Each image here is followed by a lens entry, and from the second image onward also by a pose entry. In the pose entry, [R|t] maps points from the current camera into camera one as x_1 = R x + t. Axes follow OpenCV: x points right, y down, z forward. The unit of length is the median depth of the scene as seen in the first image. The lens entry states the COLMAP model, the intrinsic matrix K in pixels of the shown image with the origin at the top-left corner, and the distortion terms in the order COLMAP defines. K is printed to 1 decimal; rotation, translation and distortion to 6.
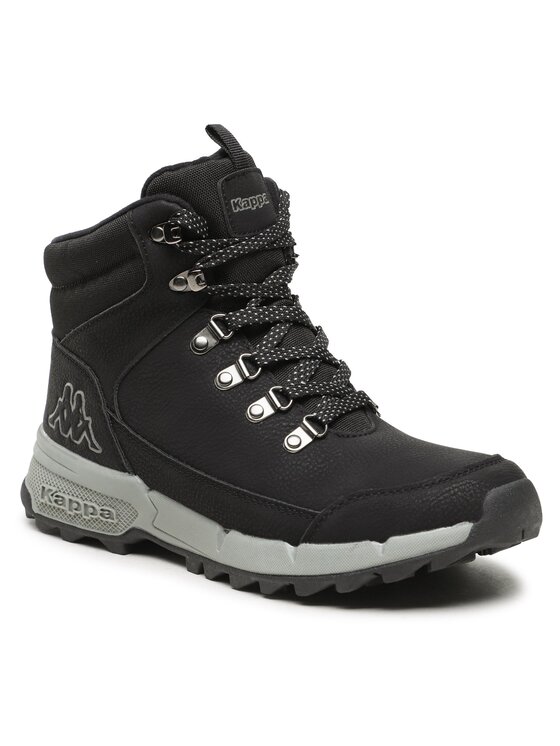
lens RADIAL K [[2191.3, 0, 280.0], [0, 2191.3, 373.0], [0, 0, 1]] dist [0.002441, -0.115244]
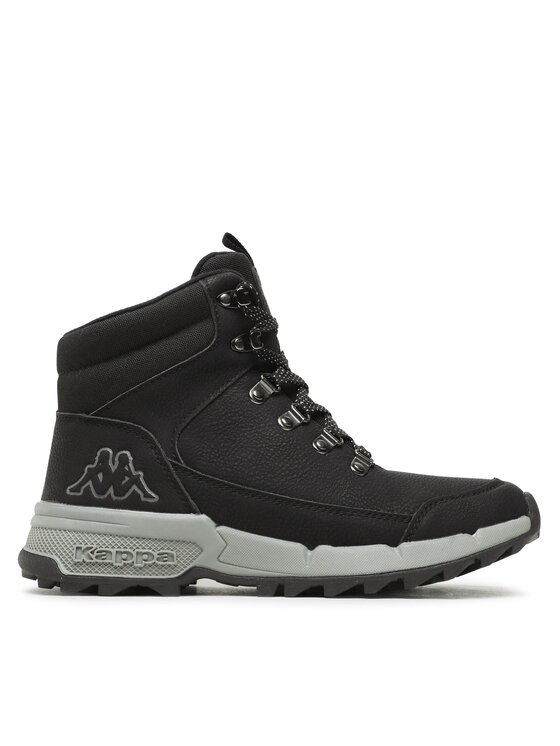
lens RADIAL K [[1118.6, 0, 280.0], [0, 1118.6, 373.0], [0, 0, 1]] dist [0.049114, 0.037066]
pose [[0.827900, 0.075212, 0.555810, -0.353561], [0.106473, 0.951874, -0.287402, 0.145816], [-0.550677, 0.297119, 0.780048, 0.520157]]
